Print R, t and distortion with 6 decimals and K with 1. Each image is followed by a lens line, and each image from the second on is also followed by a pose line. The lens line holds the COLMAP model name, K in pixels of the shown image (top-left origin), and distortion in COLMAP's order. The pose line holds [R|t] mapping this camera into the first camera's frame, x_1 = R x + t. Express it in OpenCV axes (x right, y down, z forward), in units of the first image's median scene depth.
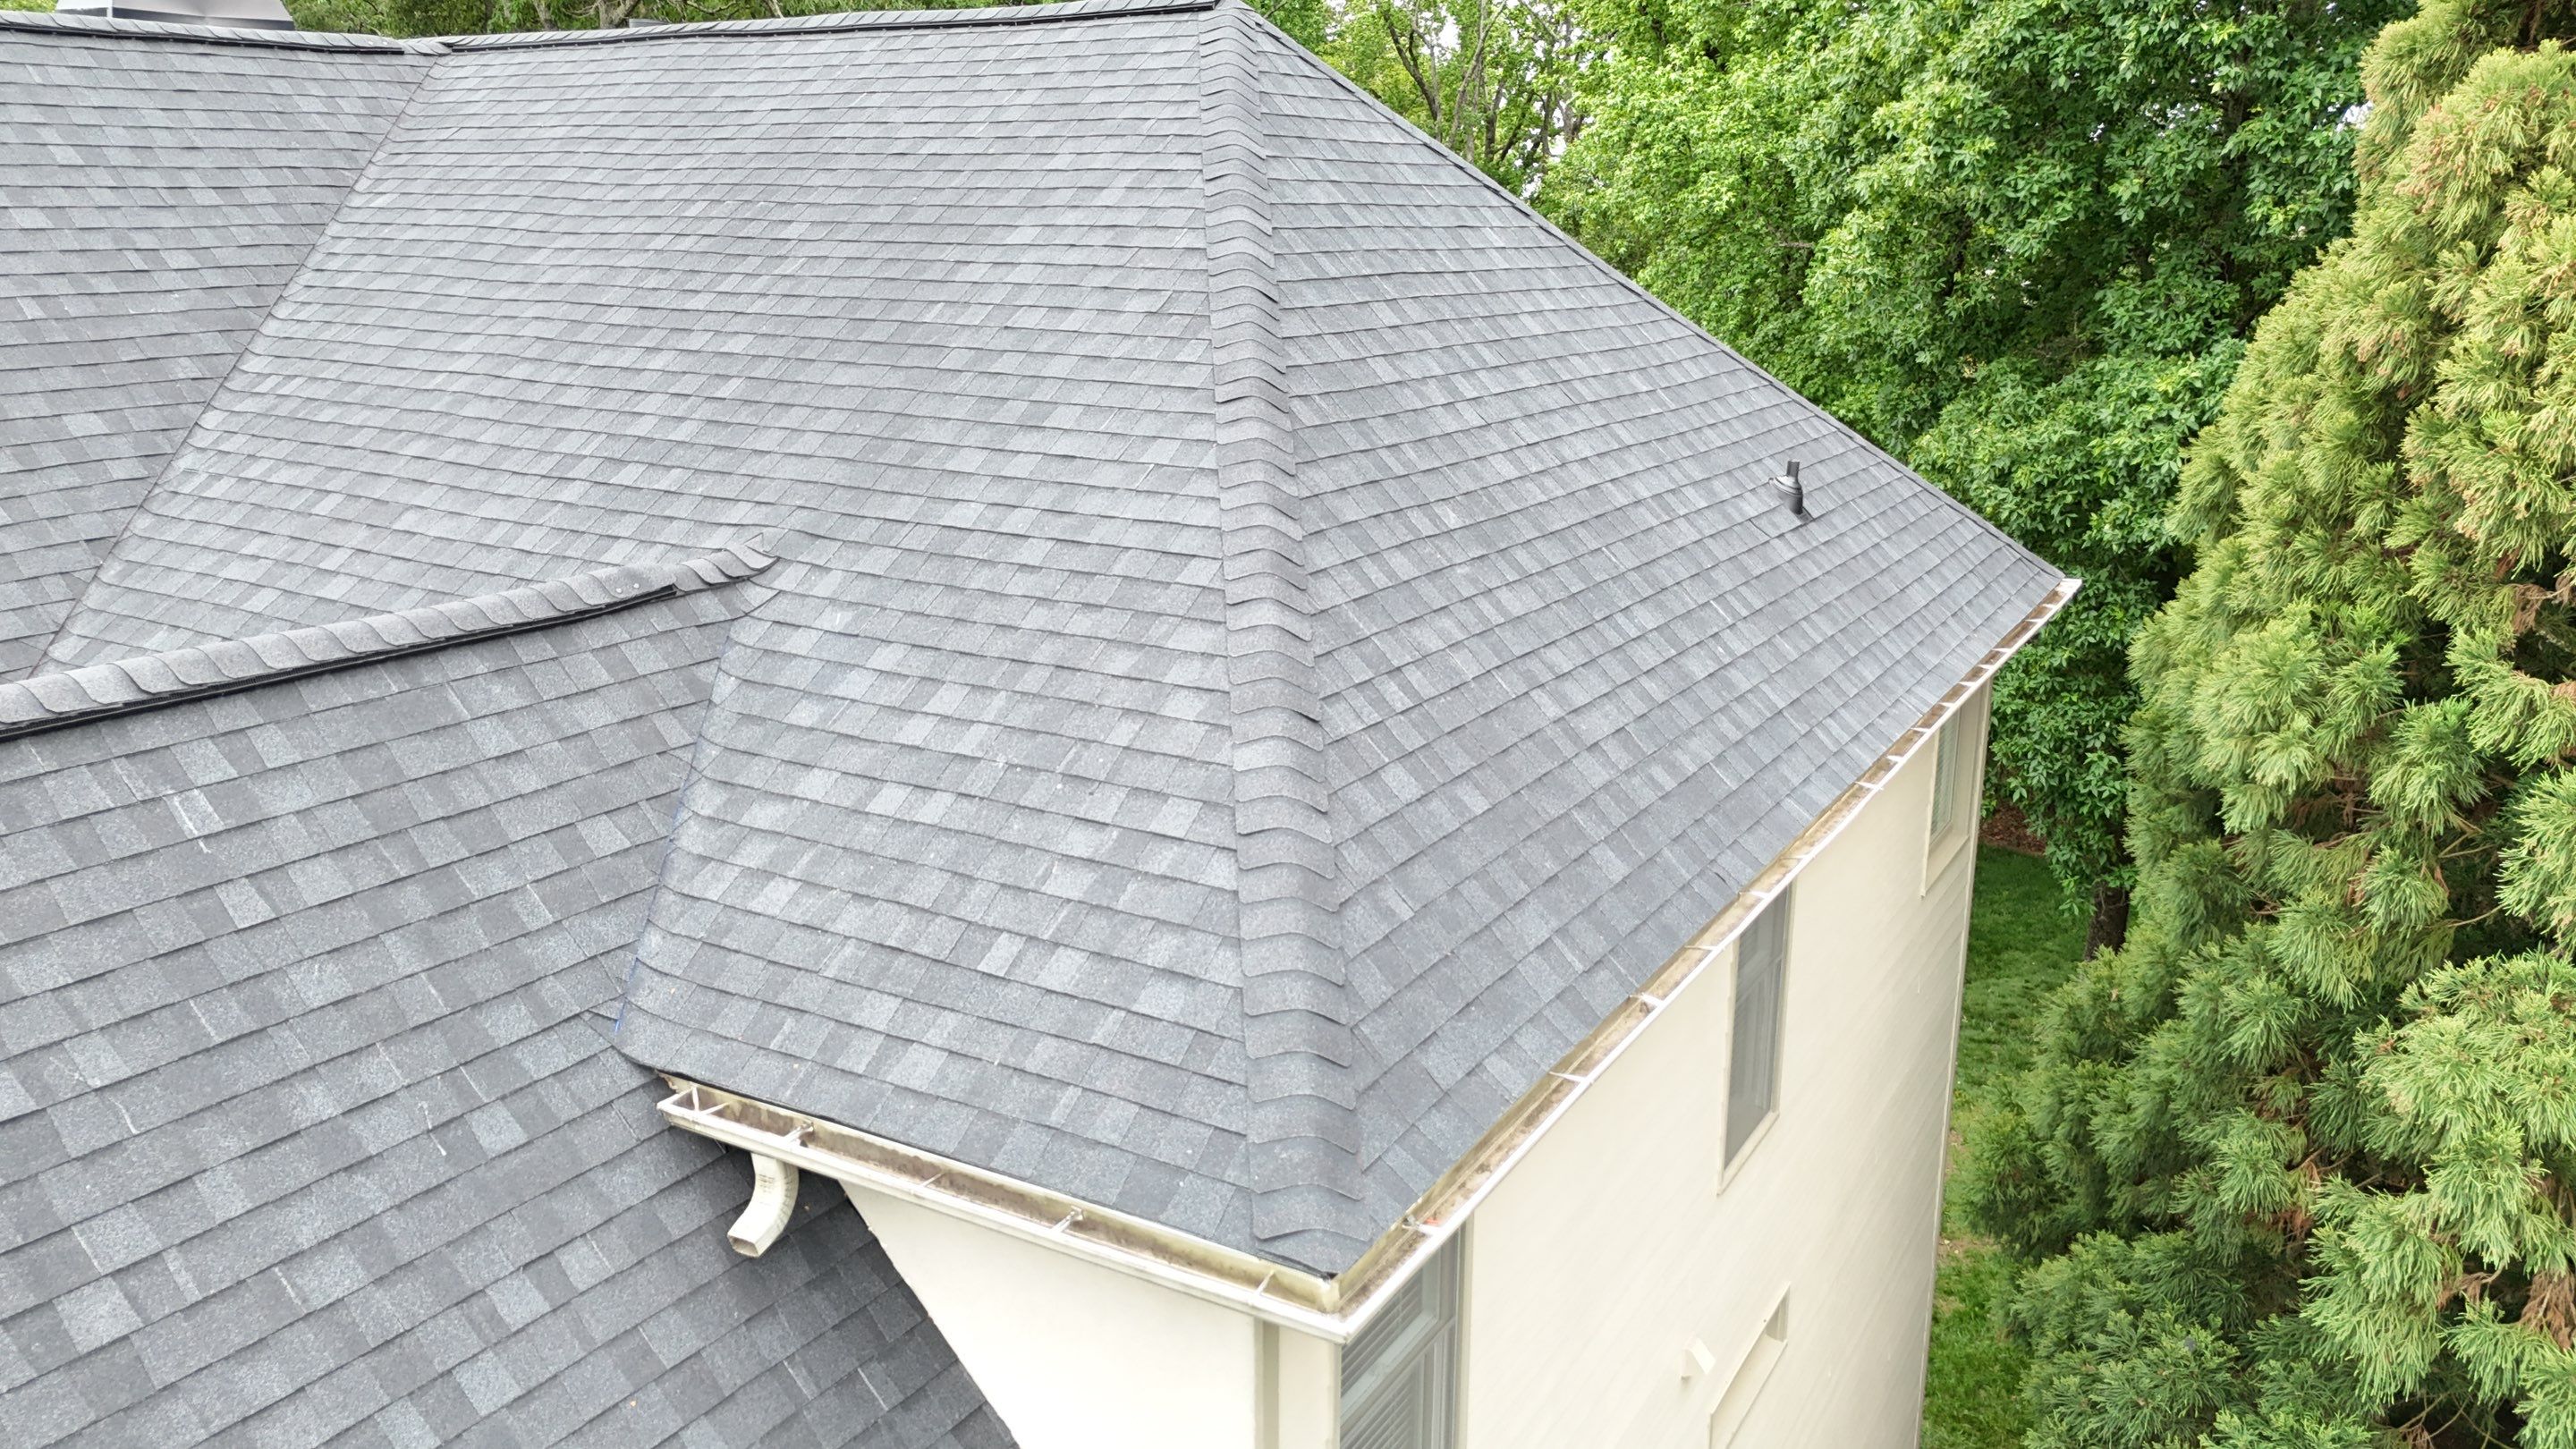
lens RADIAL K [[1891.5, 0, 1293.7], [0, 1891.5, 716.6], [0, 0, 1]] dist [0.078557, -0.071643]
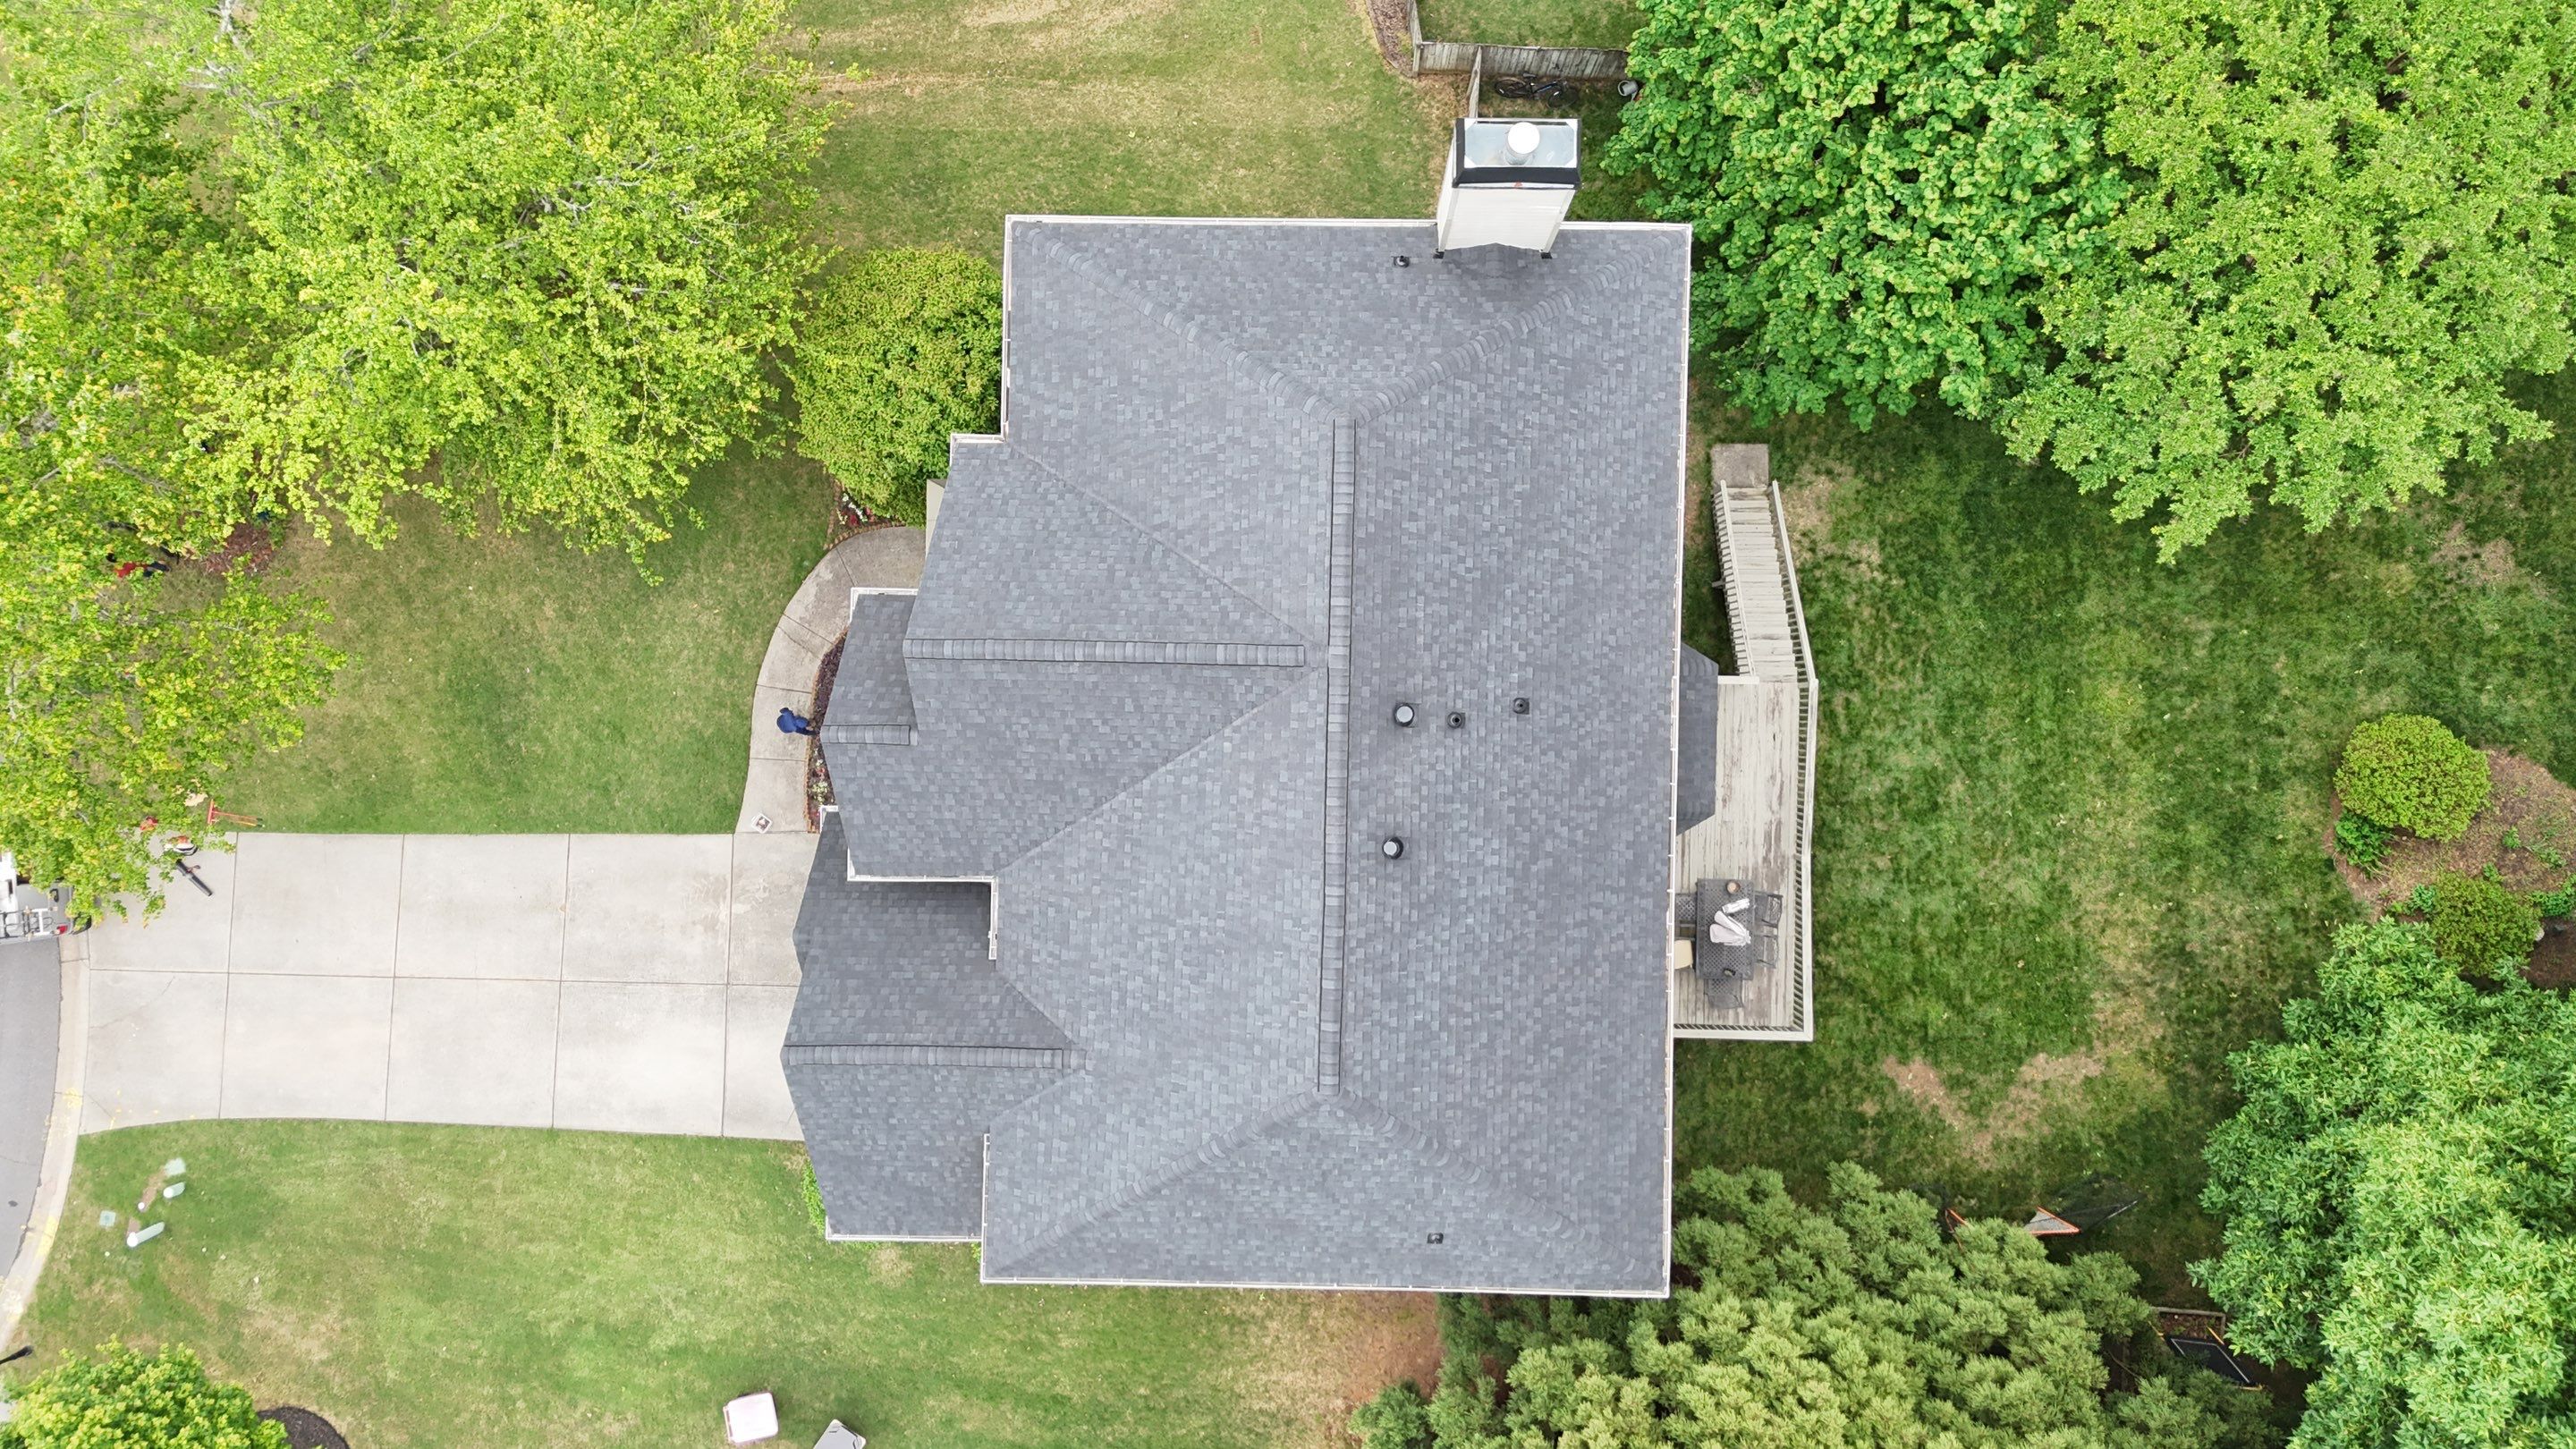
lens RADIAL K [[1891.5, 0, 1299.2], [0, 1891.5, 717.4], [0, 0, 1]] dist [0.078557, -0.071643]
pose [[0.488616, 0.872266, -0.020151, -0.521813], [-0.210638, 0.140342, 0.967438, -3.420912], [0.846691, -0.468461, 0.252306, 0.599642]]
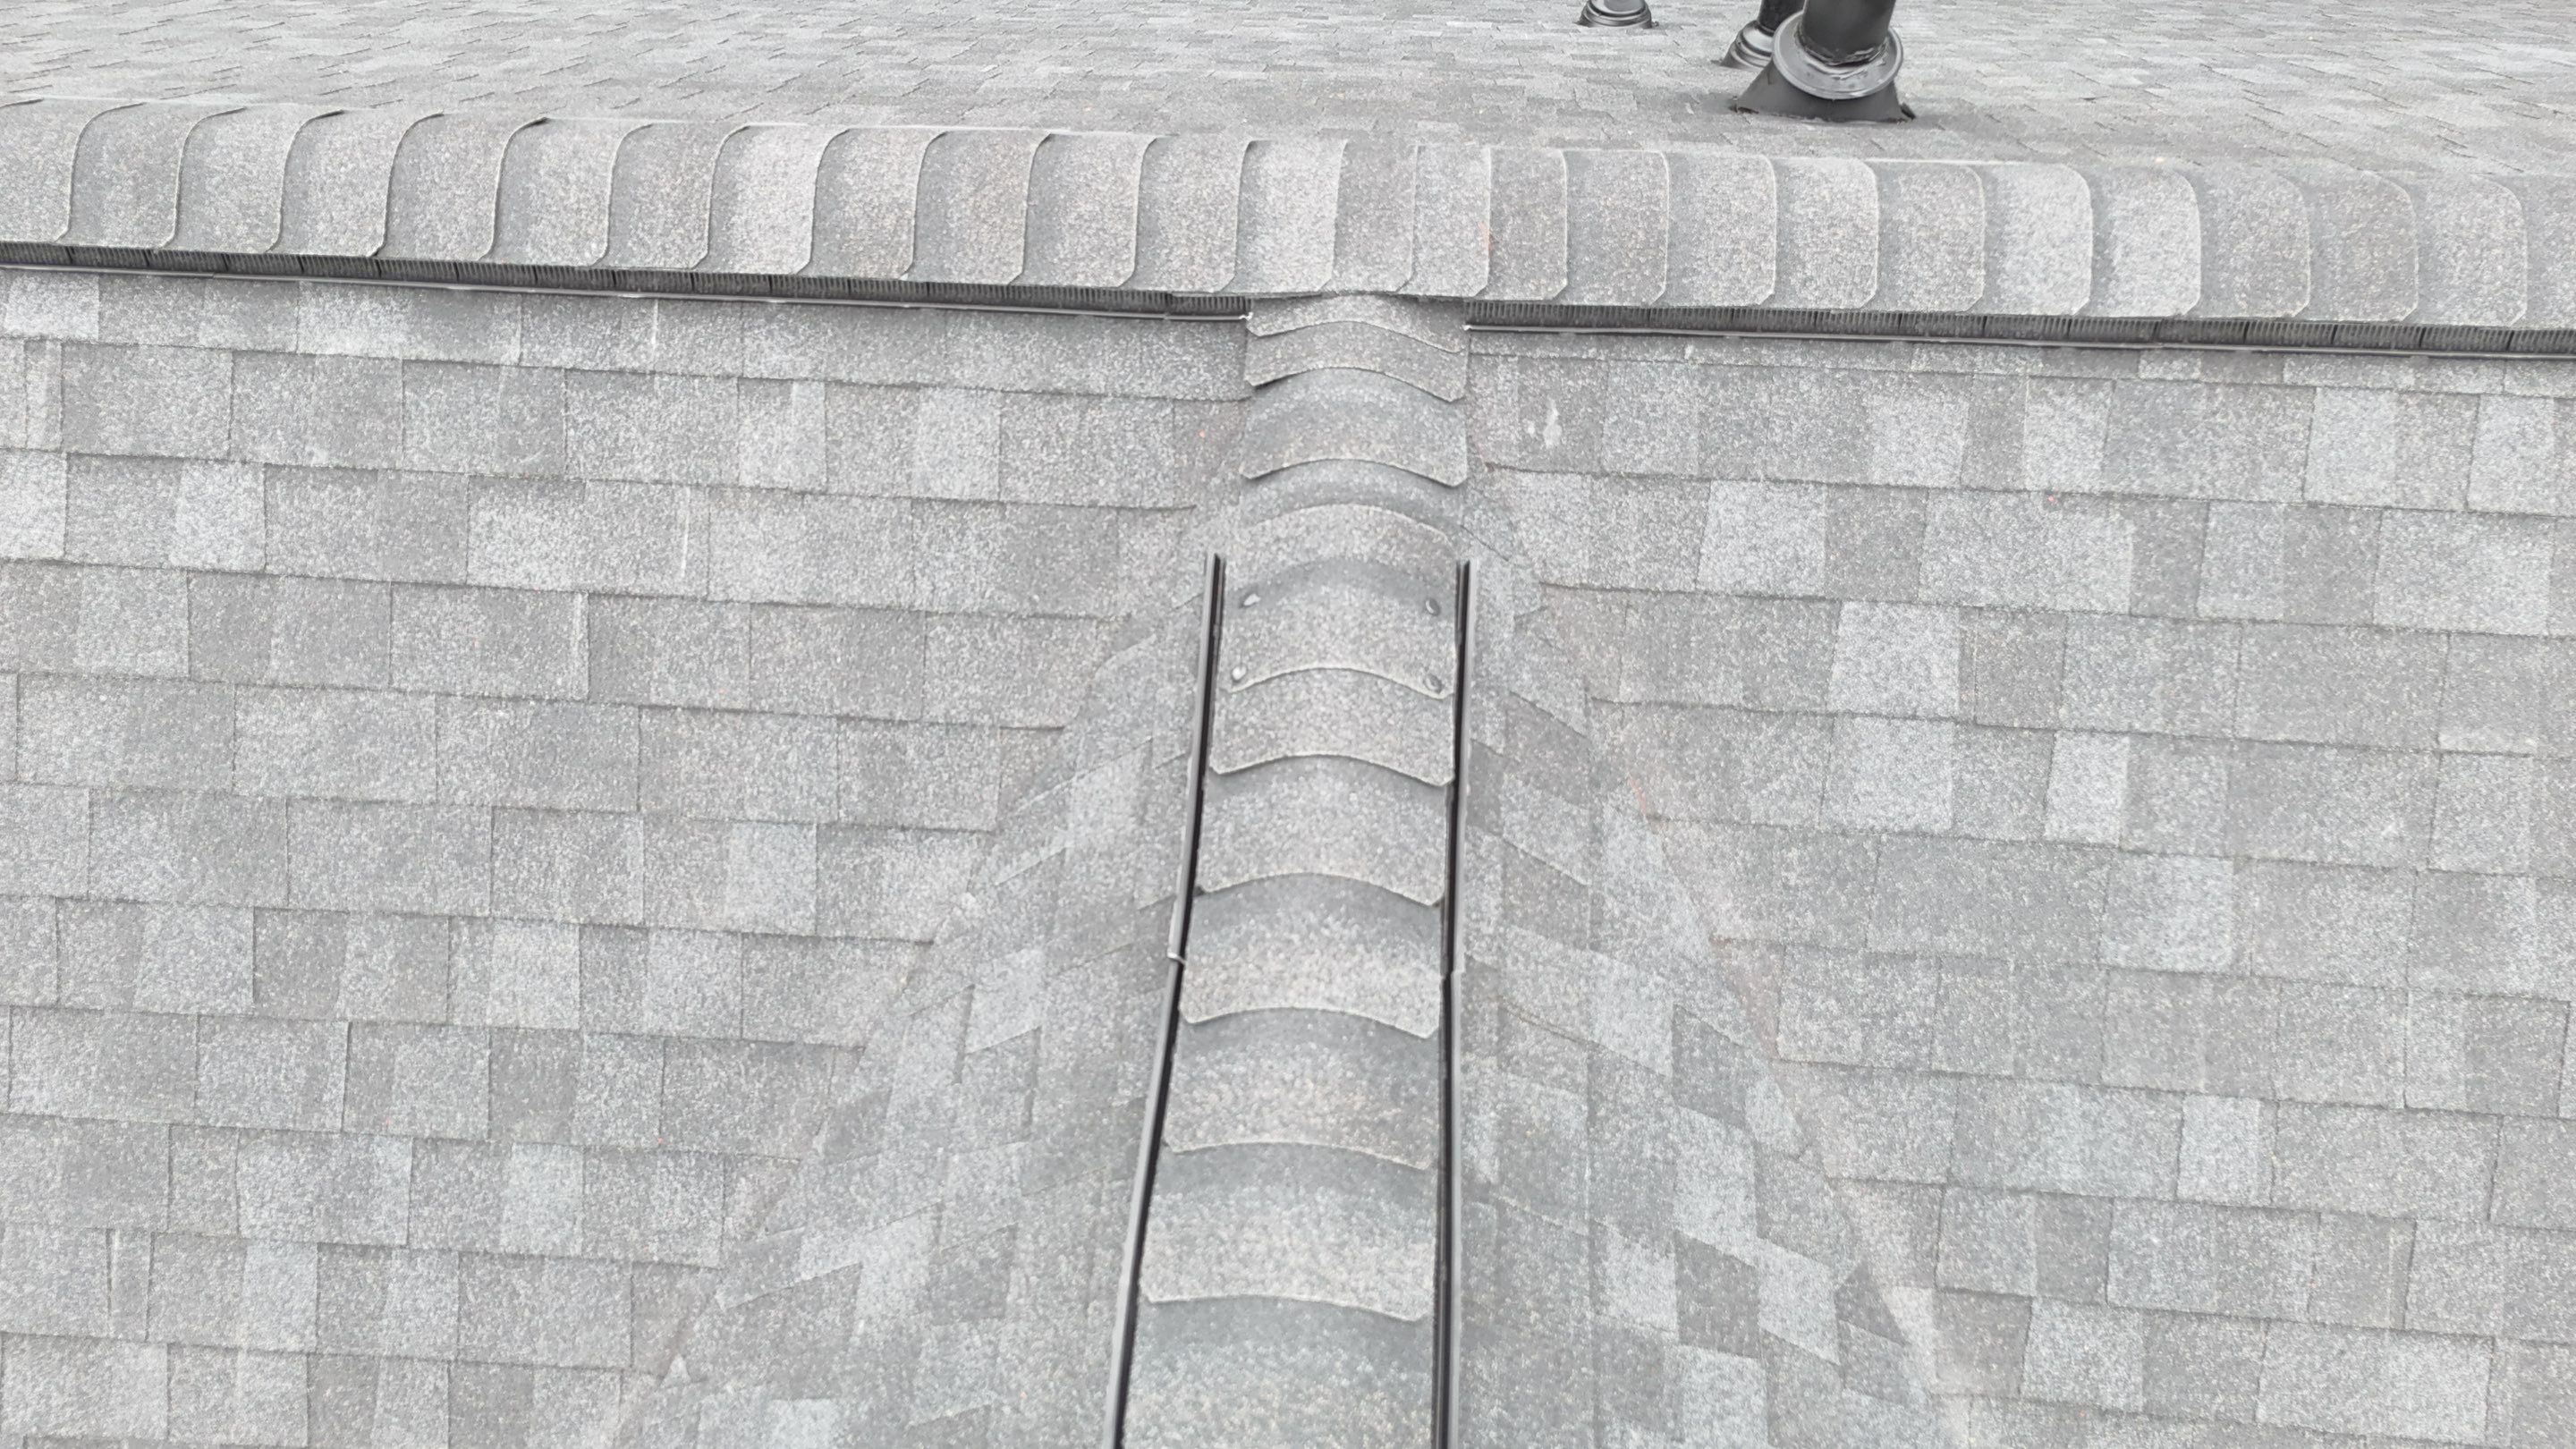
lens RADIAL K [[1891.5, 0, 1286.4], [0, 1891.5, 724.3], [0, 0, 1]] dist [0.078557, -0.071643]
pose [[0.894779, -0.383860, 0.228083, -0.743298], [0.133575, 0.717541, 0.683588, -0.654715], [-0.426061, -0.581194, 0.693315, 1.224355]]
